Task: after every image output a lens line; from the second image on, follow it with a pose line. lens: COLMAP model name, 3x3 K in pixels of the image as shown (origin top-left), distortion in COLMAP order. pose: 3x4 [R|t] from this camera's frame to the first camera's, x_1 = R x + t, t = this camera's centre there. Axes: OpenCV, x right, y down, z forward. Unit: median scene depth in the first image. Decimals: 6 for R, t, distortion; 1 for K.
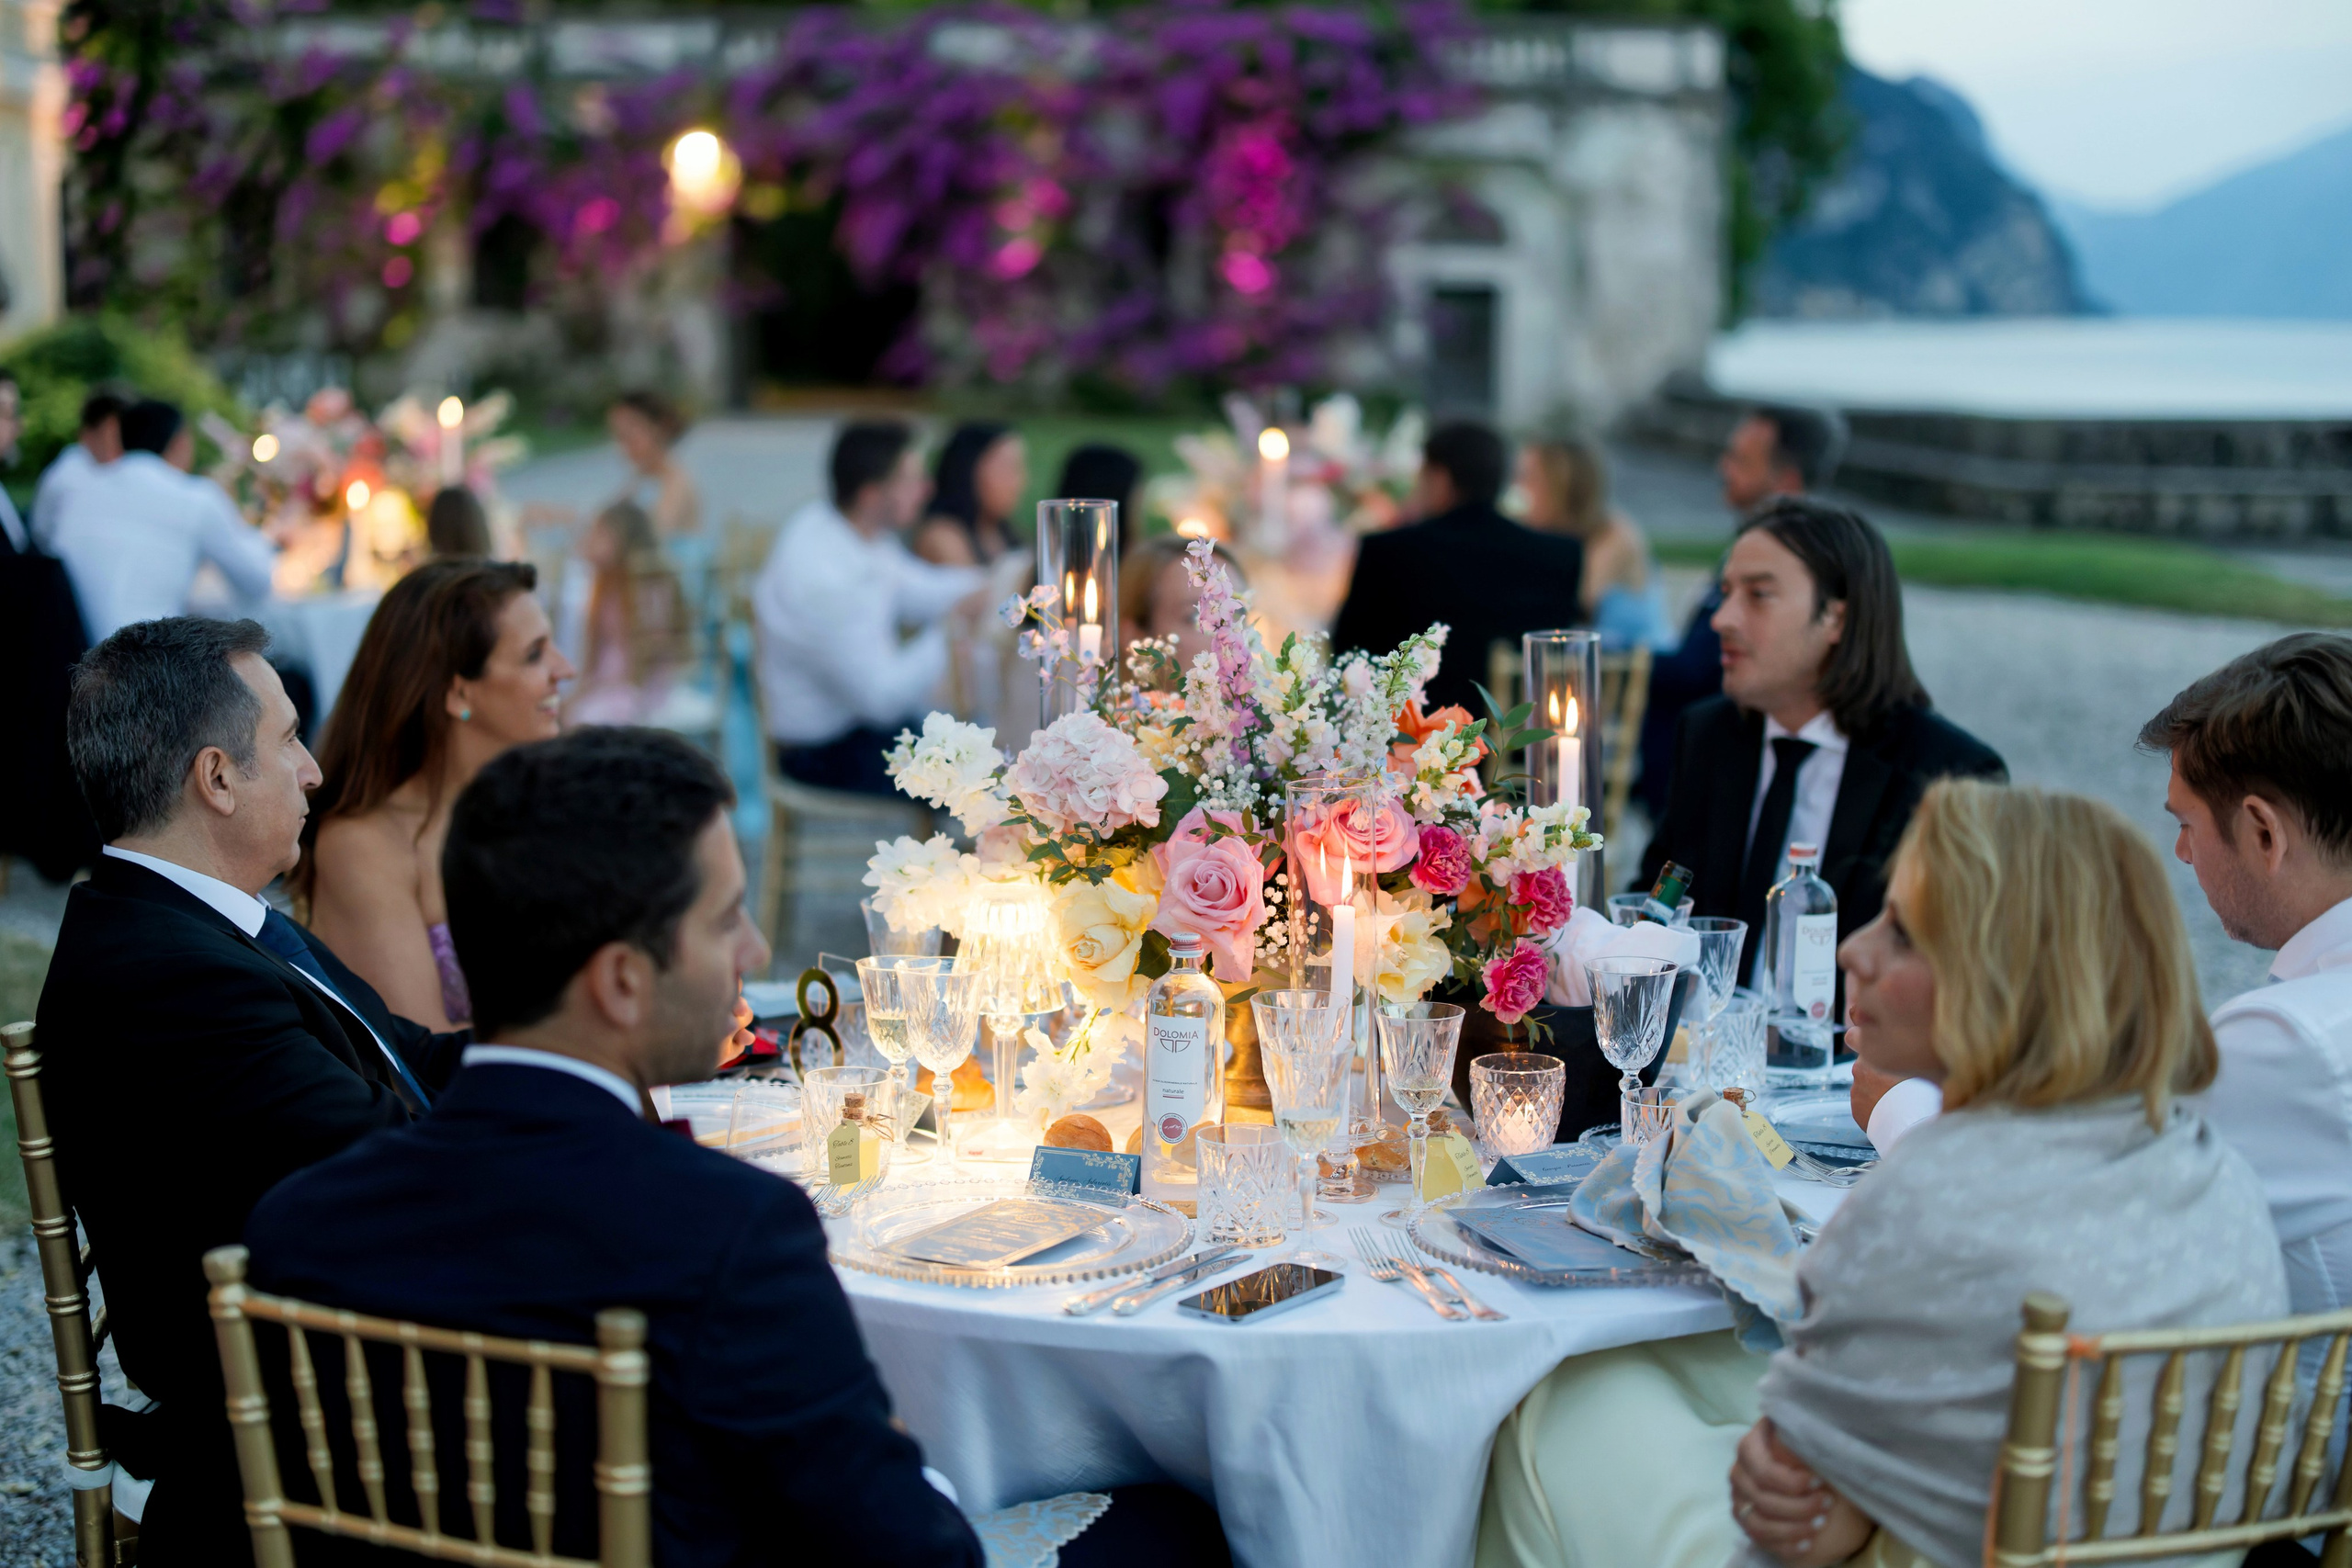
lens RADIAL K [[3359.8, 0, 1176.0], [0, 3359.8, 784.0], [0, 0, 1]] dist [0.022690, -0.001454]
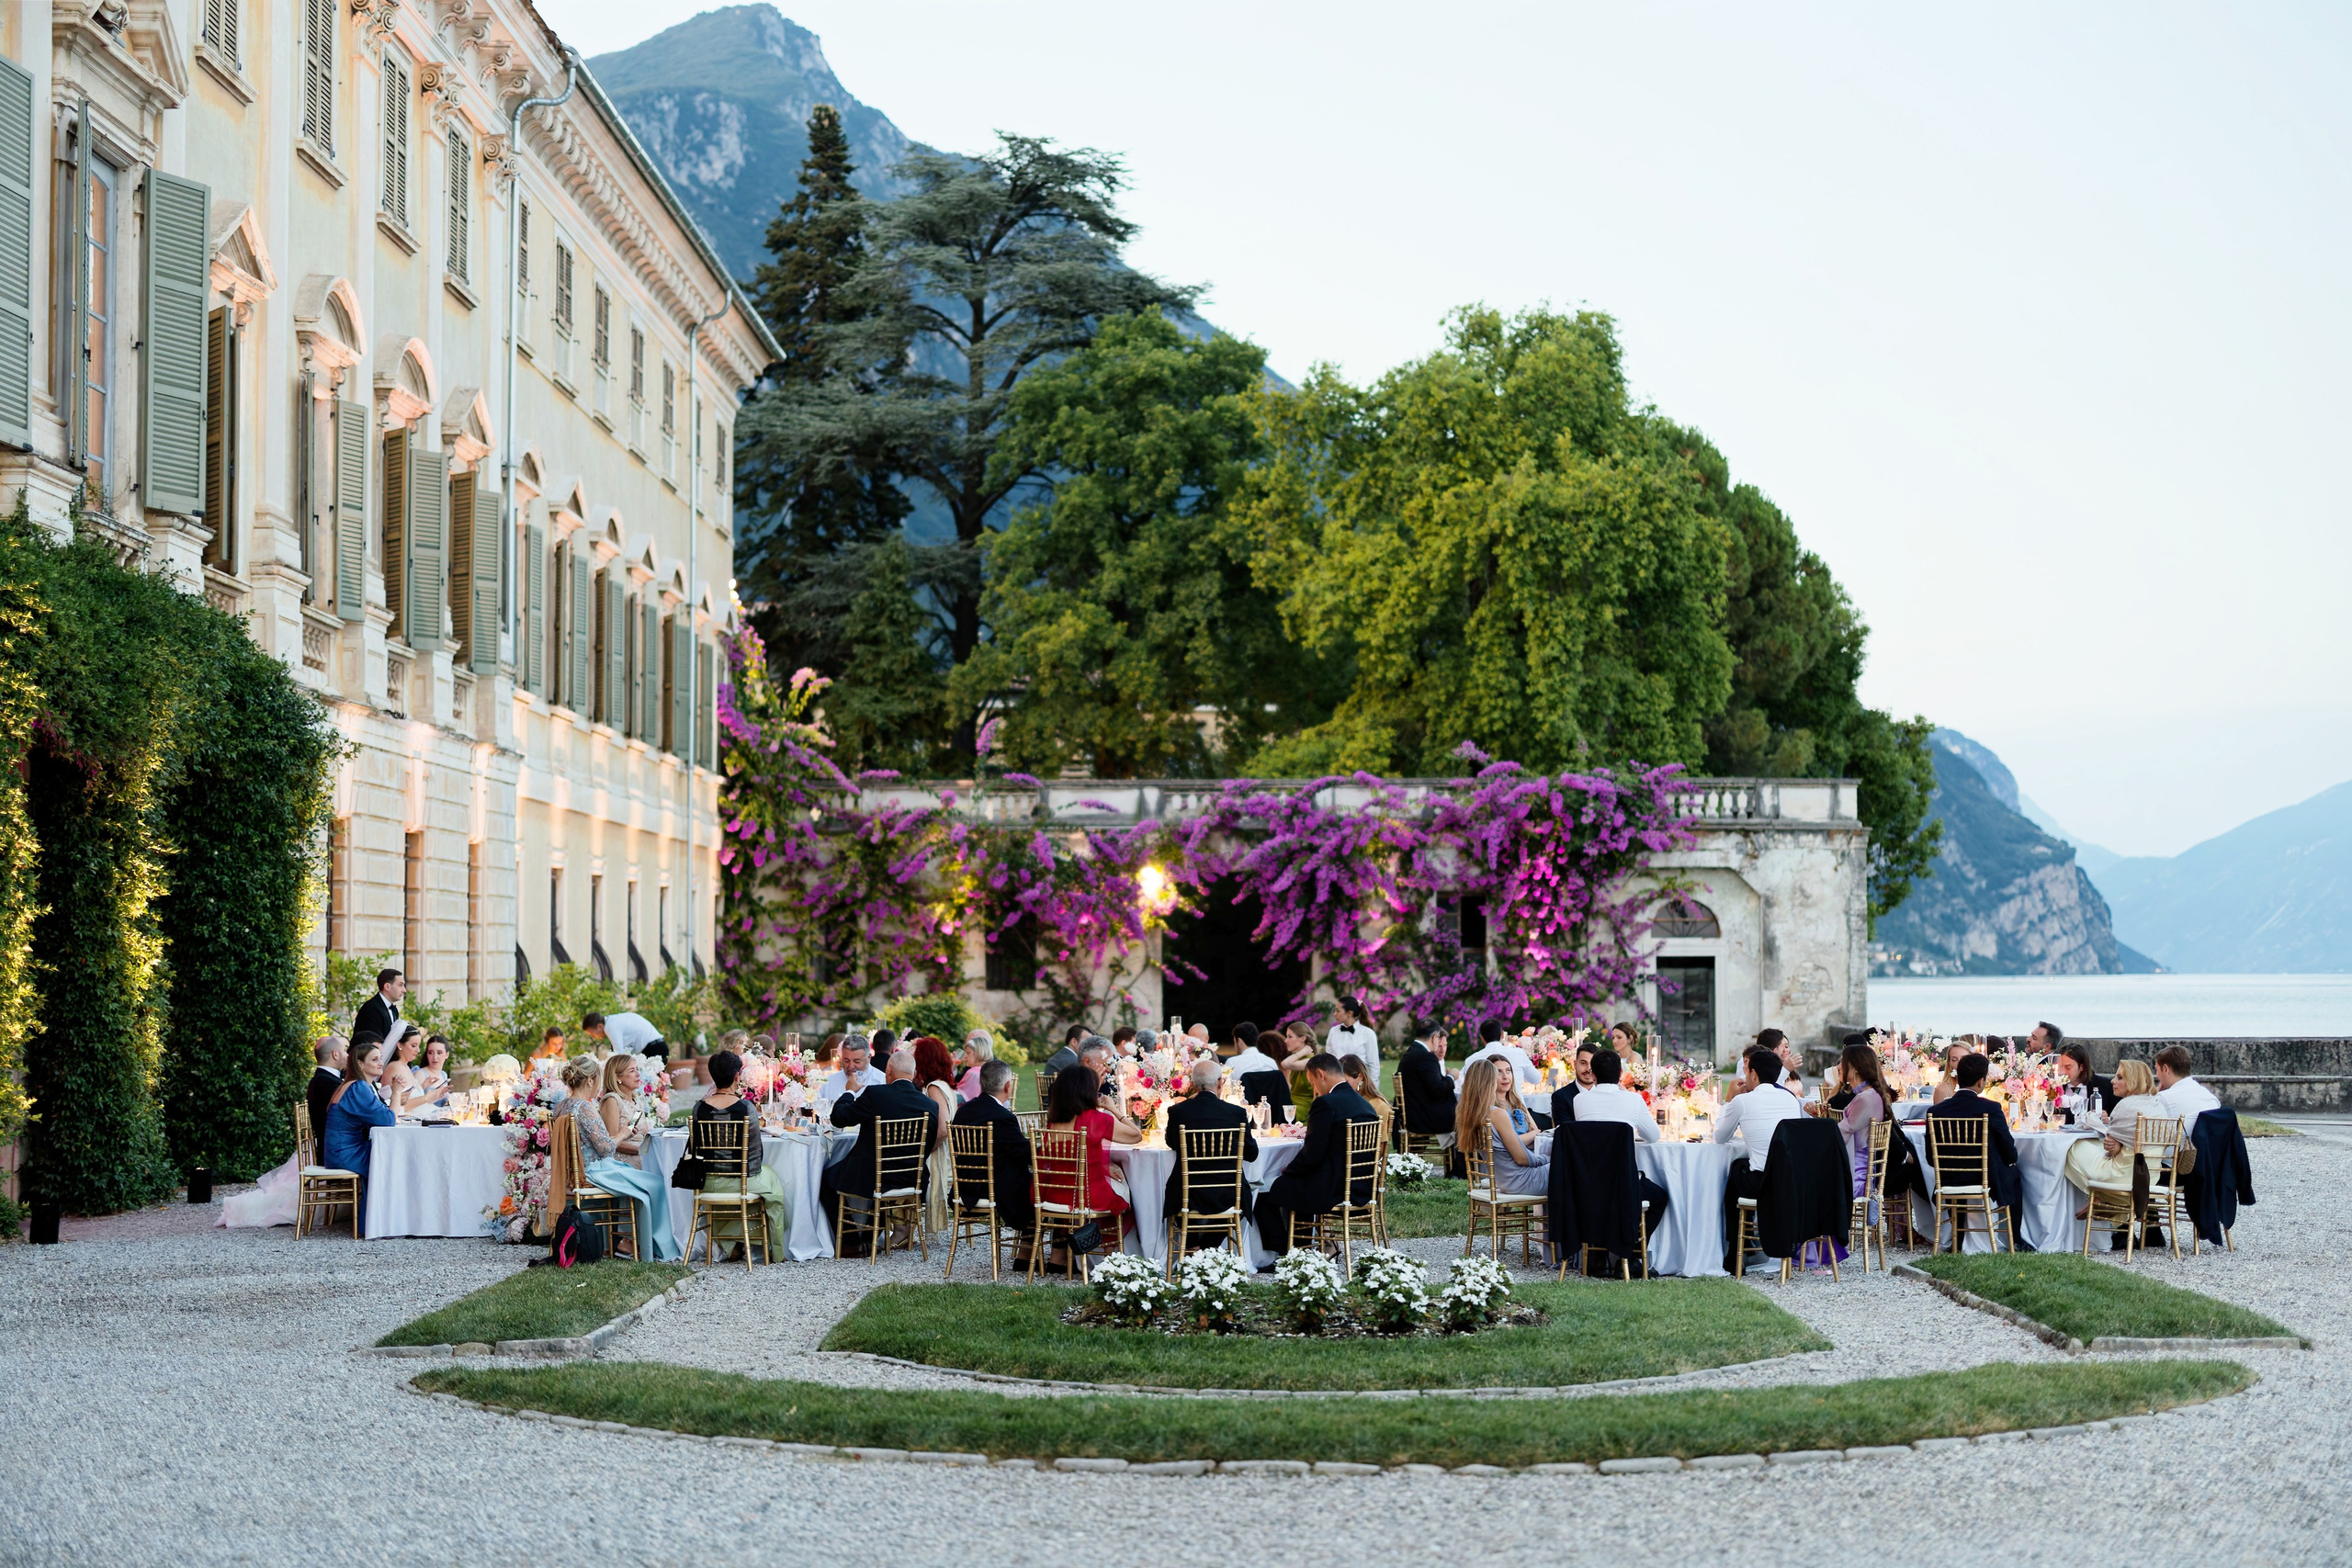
lens RADIAL K [[3479.3, 0, 1176.0], [0, 3479.3, 784.0], [0, 0, 1]] dist [0.007626, 0.009803]
pose [[0.999949, -0.009700, -0.002983, -0.126159], [0.008950, 0.981486, -0.191323, 0.057866], [0.004783, 0.191286, 0.981523, -0.460339]]
